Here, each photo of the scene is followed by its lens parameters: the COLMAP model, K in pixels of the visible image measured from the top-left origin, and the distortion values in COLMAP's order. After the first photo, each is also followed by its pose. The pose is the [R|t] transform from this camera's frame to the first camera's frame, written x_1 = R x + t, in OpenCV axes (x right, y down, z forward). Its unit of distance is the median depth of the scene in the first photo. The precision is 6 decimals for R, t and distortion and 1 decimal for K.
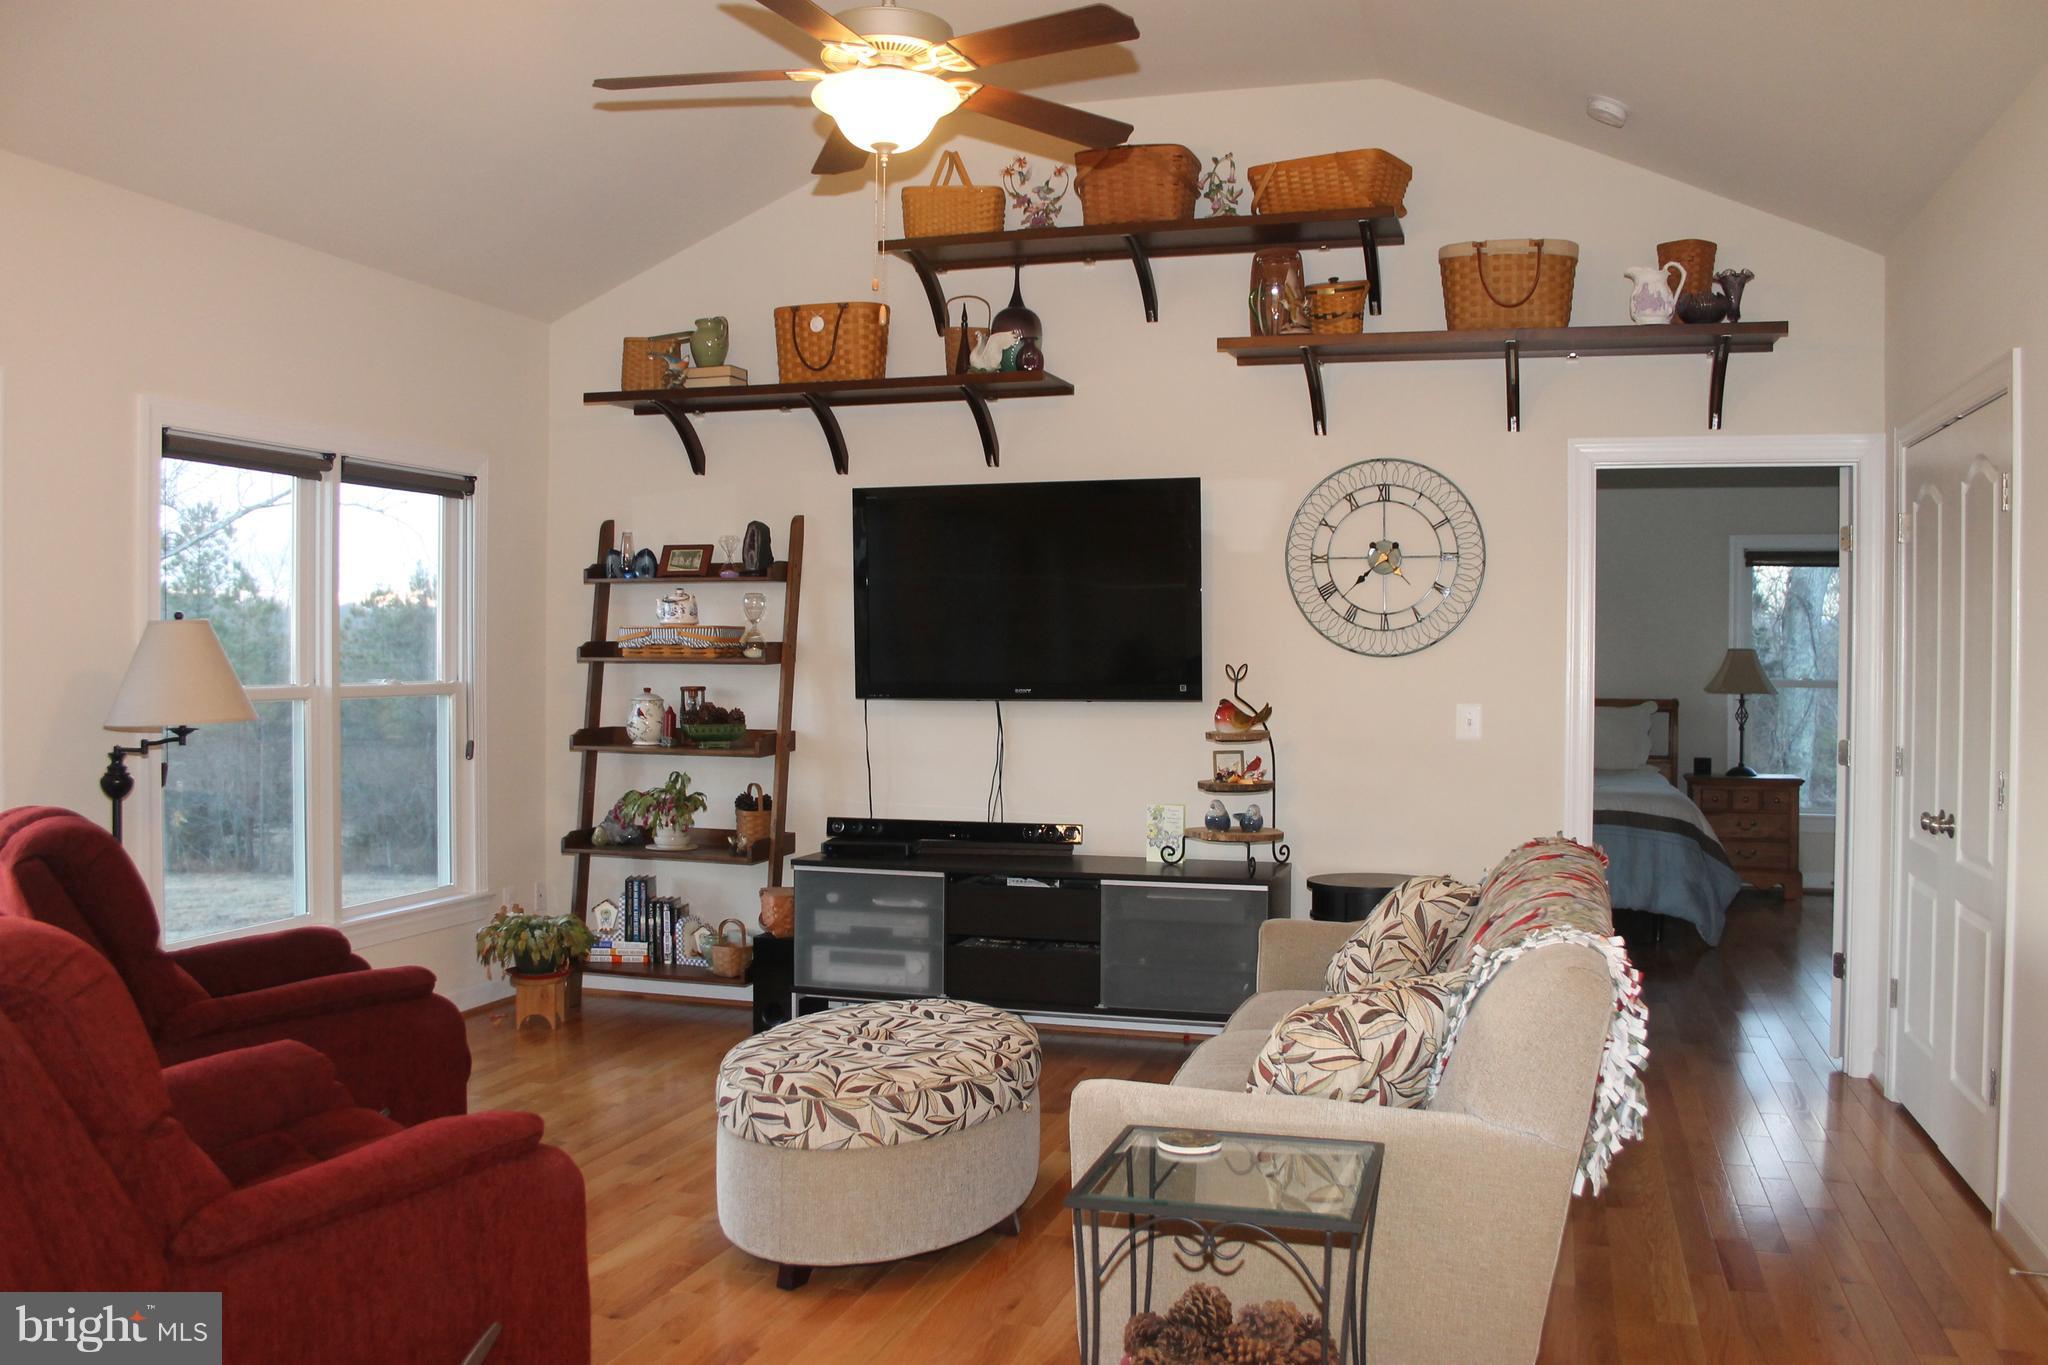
lens RADIAL K [[1733.6, 0, 1026.2], [0, 1733.6, 672.3], [0, 0, 1]] dist [-0.106989, 0.022719]
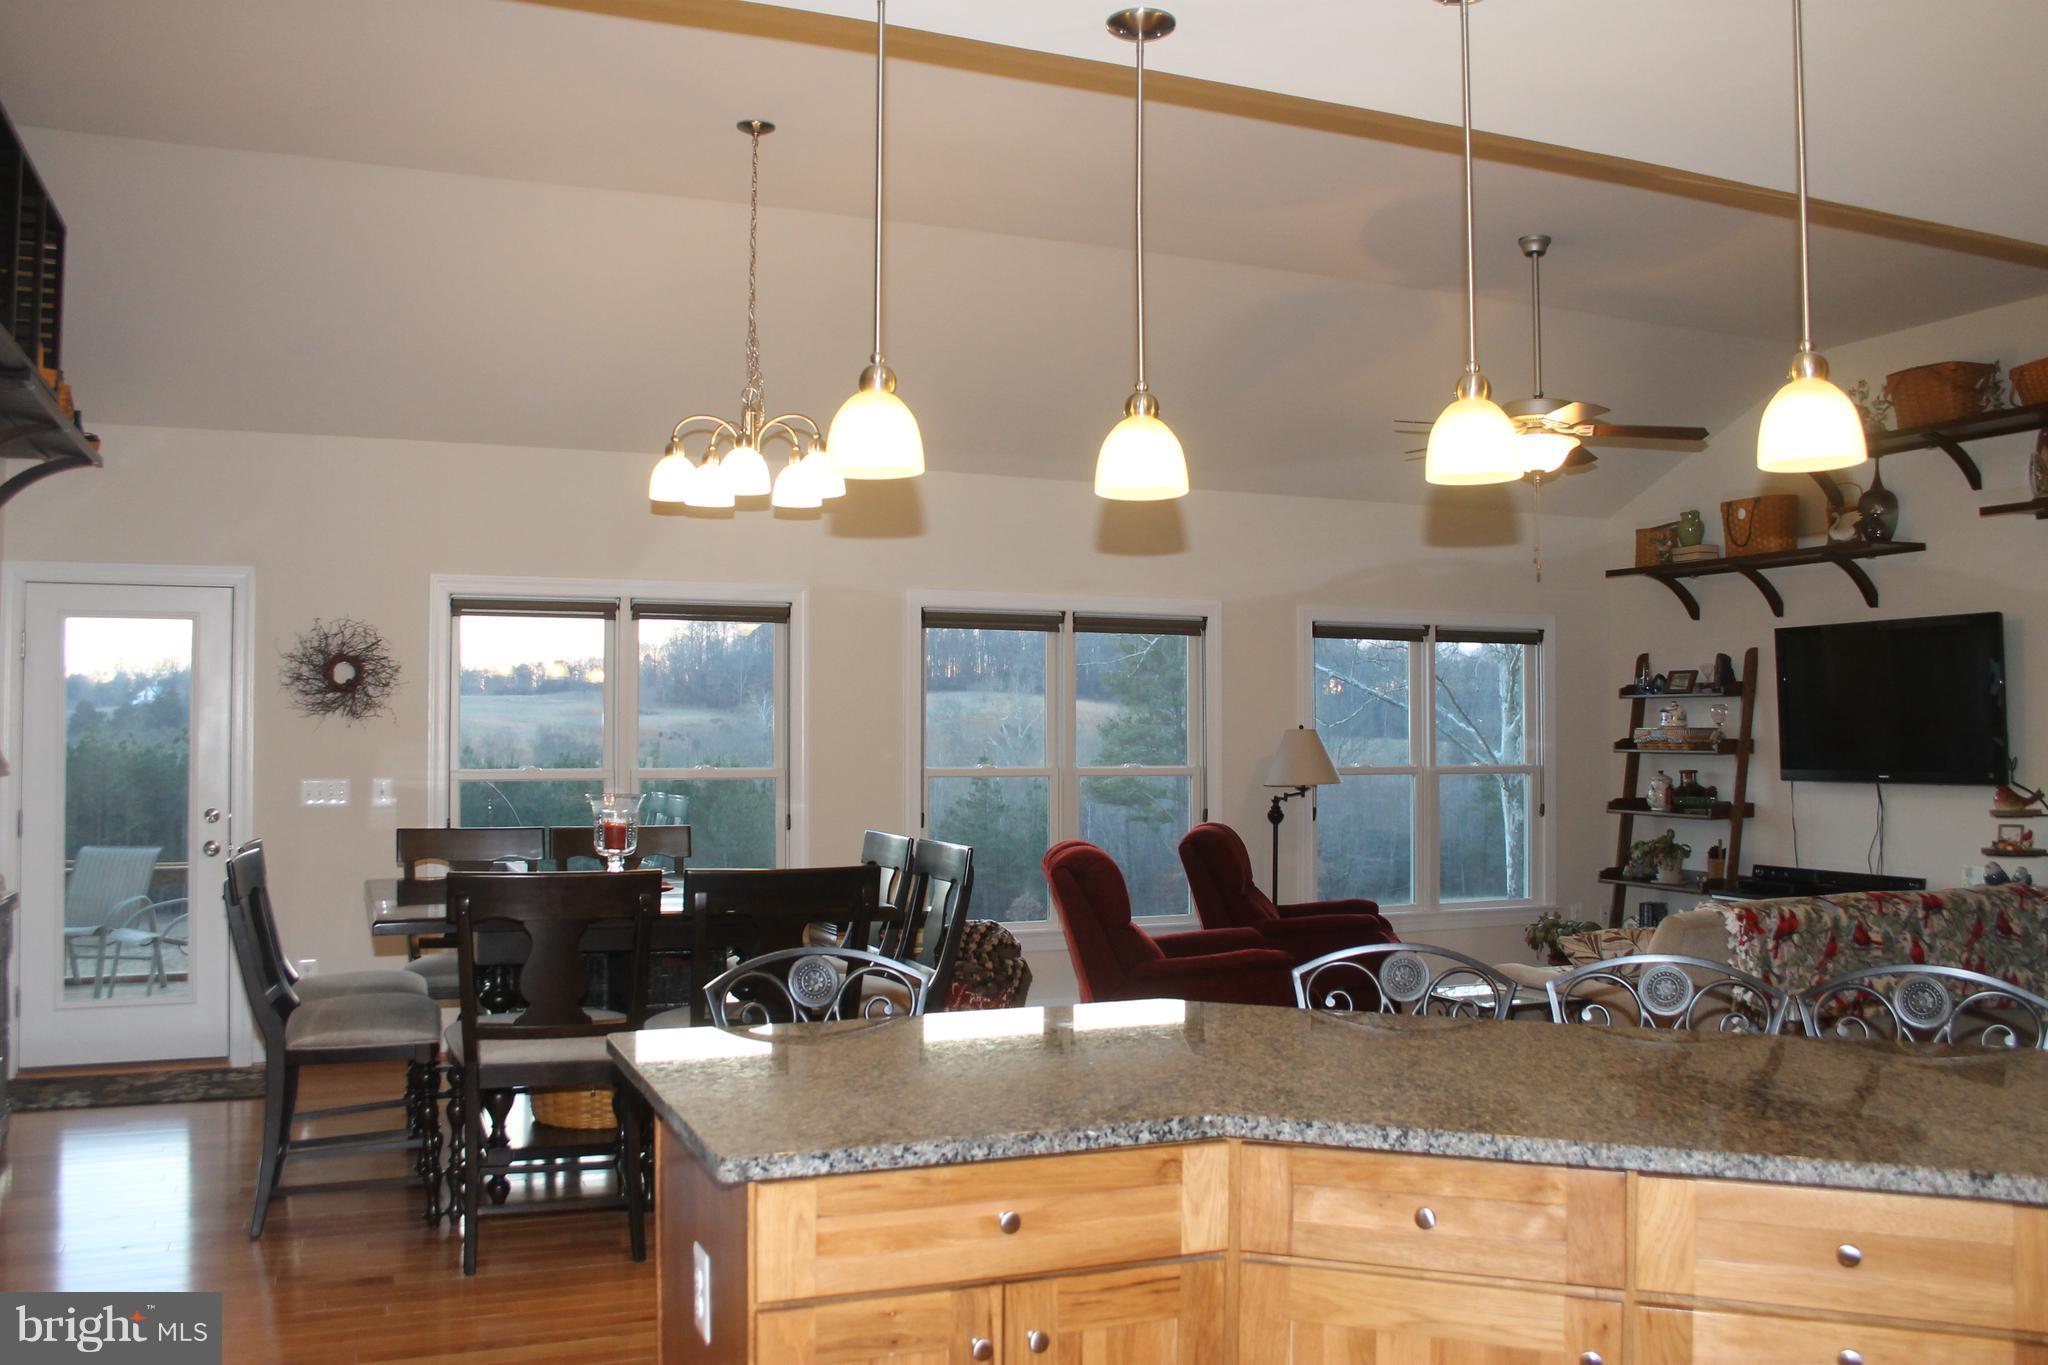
lens RADIAL K [[1733.6, 0, 1023.8], [0, 1733.6, 686.2], [0, 0, 1]] dist [-0.106989, 0.022719]
pose [[0.638503, -0.021138, -0.769329, 0.550124], [-0.011085, 0.999266, -0.036655, -0.003337], [0.769539, 0.031932, 0.637800, -0.323524]]
